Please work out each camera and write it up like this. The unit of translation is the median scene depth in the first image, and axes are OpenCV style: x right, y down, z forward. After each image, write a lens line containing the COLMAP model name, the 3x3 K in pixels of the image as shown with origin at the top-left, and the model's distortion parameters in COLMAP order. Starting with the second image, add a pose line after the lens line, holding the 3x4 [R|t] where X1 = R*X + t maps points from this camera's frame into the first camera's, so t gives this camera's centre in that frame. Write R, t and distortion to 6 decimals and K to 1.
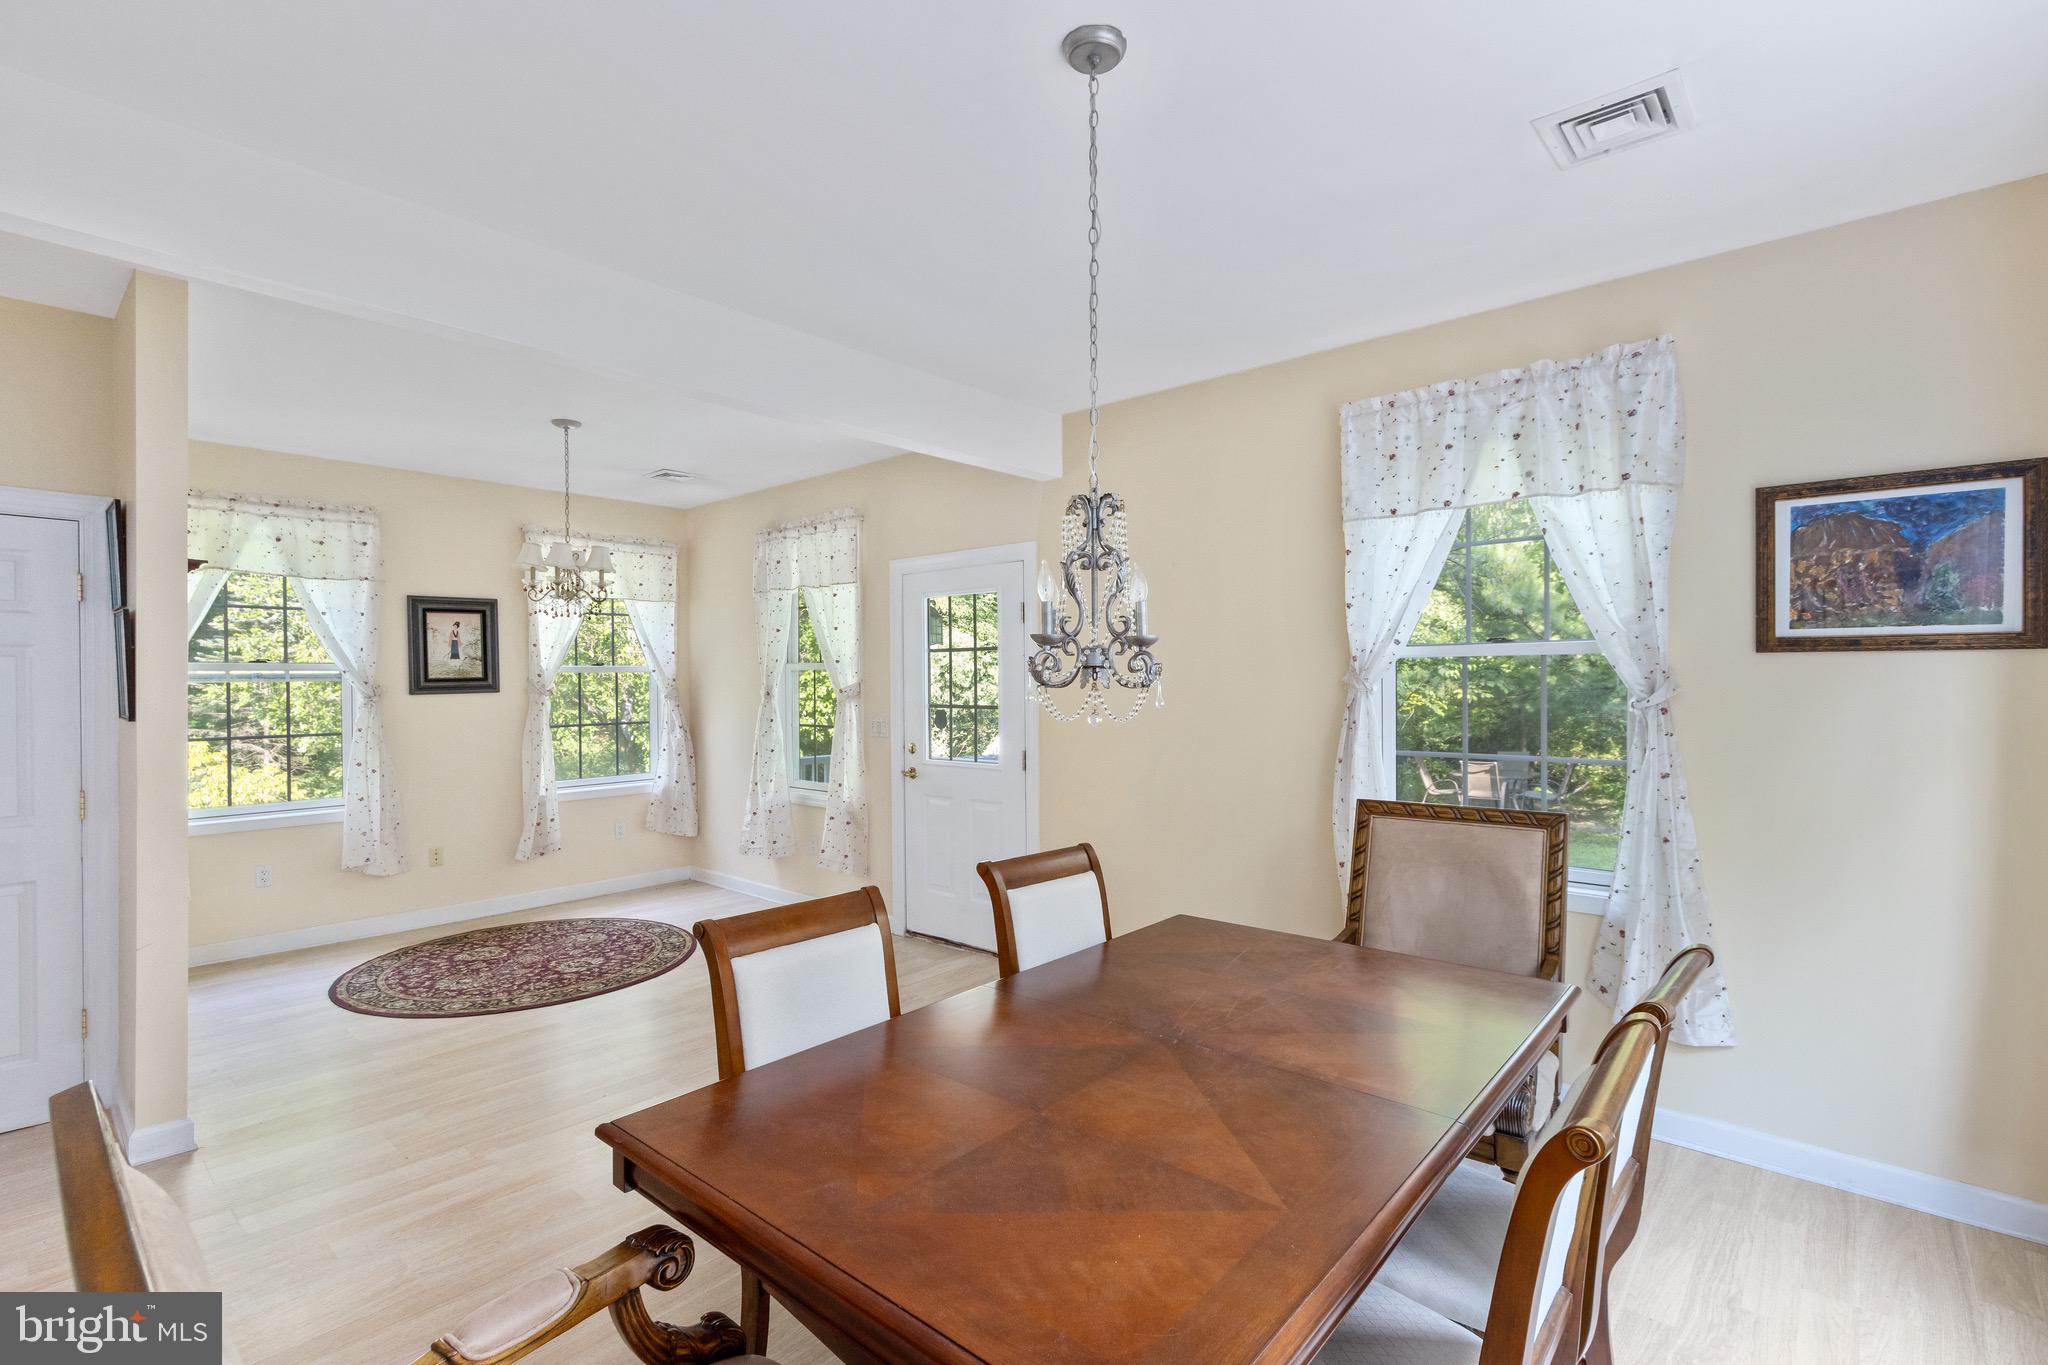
lens RADIAL K [[933.6, 0, 1025.8], [0, 933.6, 694.4], [0, 0, 1]] dist [0.000511, 0.000179]
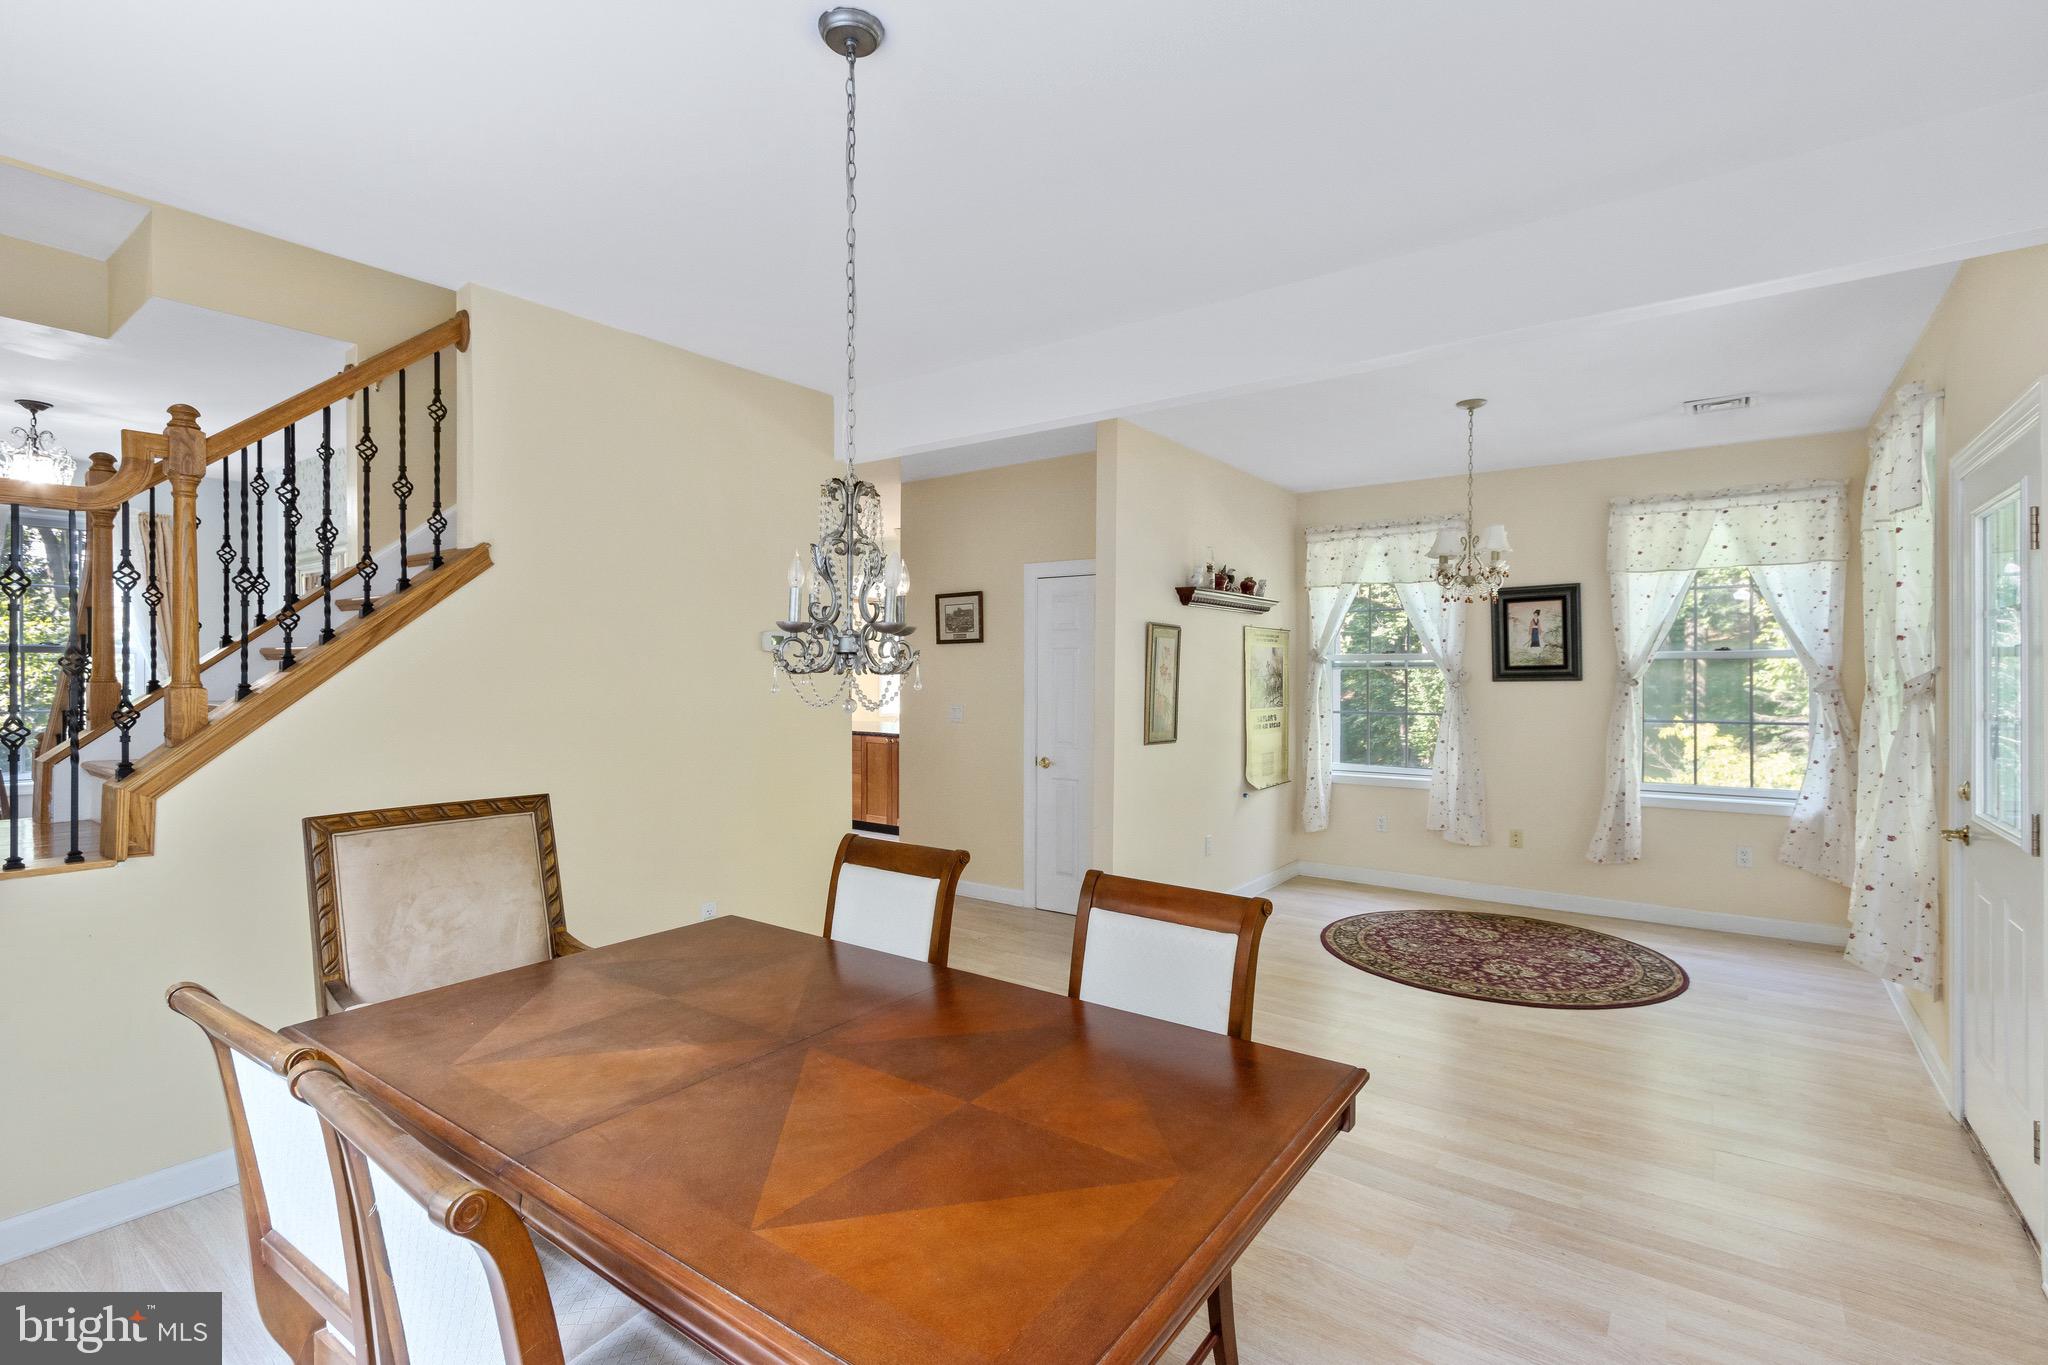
lens RADIAL K [[933.6, 0, 1025.8], [0, 933.6, 694.4], [0, 0, 1]] dist [0.000511, 0.000179]
pose [[0.081091, 0.029089, -0.996282, 0.372576], [-0.016540, 0.999476, 0.027836, -0.005918], [0.996569, 0.014221, 0.081529, 0.392029]]
